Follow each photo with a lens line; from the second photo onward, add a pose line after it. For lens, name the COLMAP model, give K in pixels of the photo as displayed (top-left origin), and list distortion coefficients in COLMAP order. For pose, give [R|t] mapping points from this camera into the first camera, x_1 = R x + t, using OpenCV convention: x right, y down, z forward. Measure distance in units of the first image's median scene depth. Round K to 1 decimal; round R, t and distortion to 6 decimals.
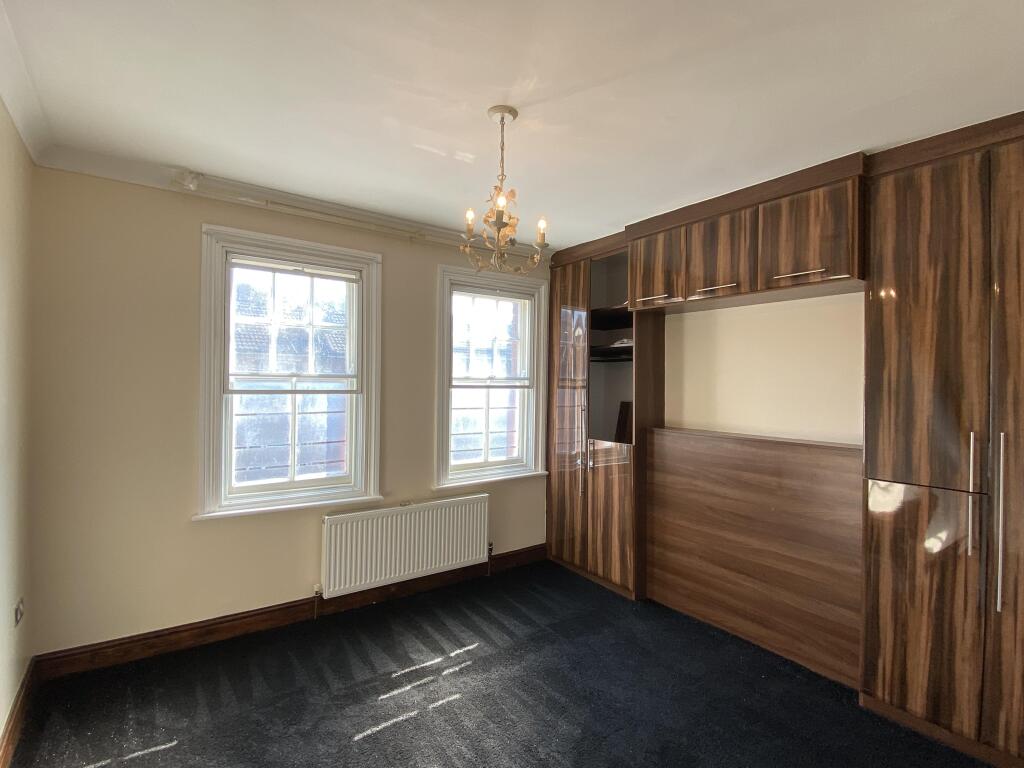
lens RADIAL K [[506.4, 0, 512.4], [0, 506.4, 388.3], [0, 0, 1]] dist [-0.000885, -0.000611]
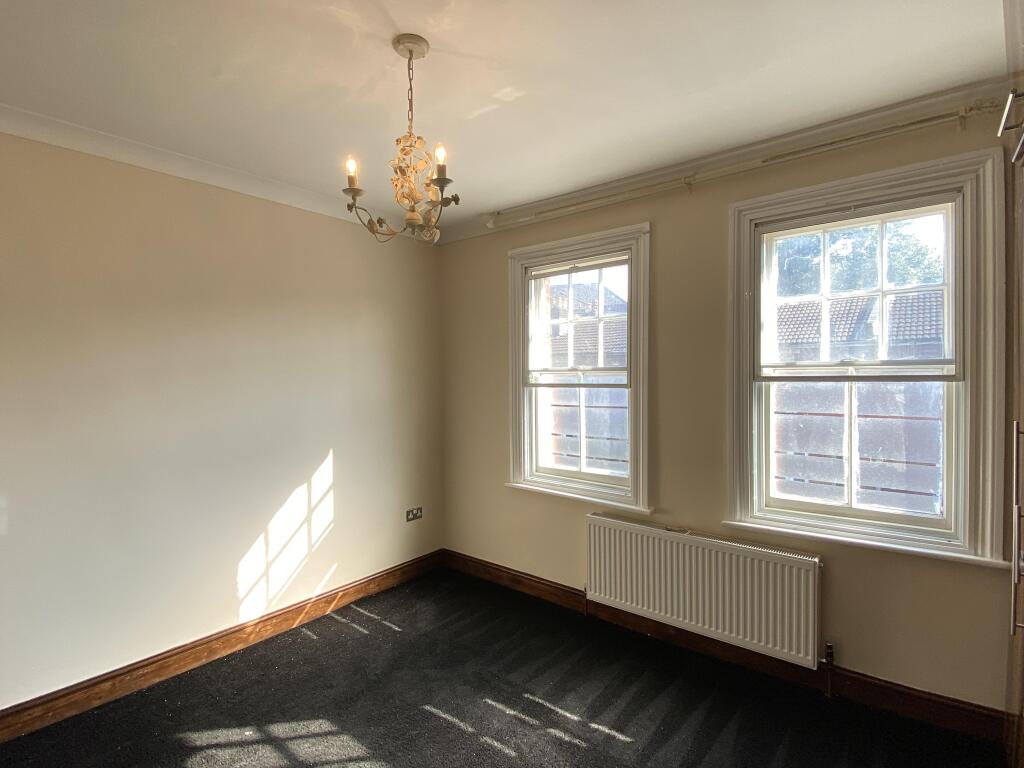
lens RADIAL K [[519.6, 0, 511.2], [0, 519.6, 378.4], [0, 0, 1]] dist [0.003699, -0.000577]
pose [[0.253709, -0.002527, -0.967277, 0.555078], [0.017841, 0.999839, 0.002068, -0.012488], [0.967116, -0.017781, 0.253714, 0.604105]]
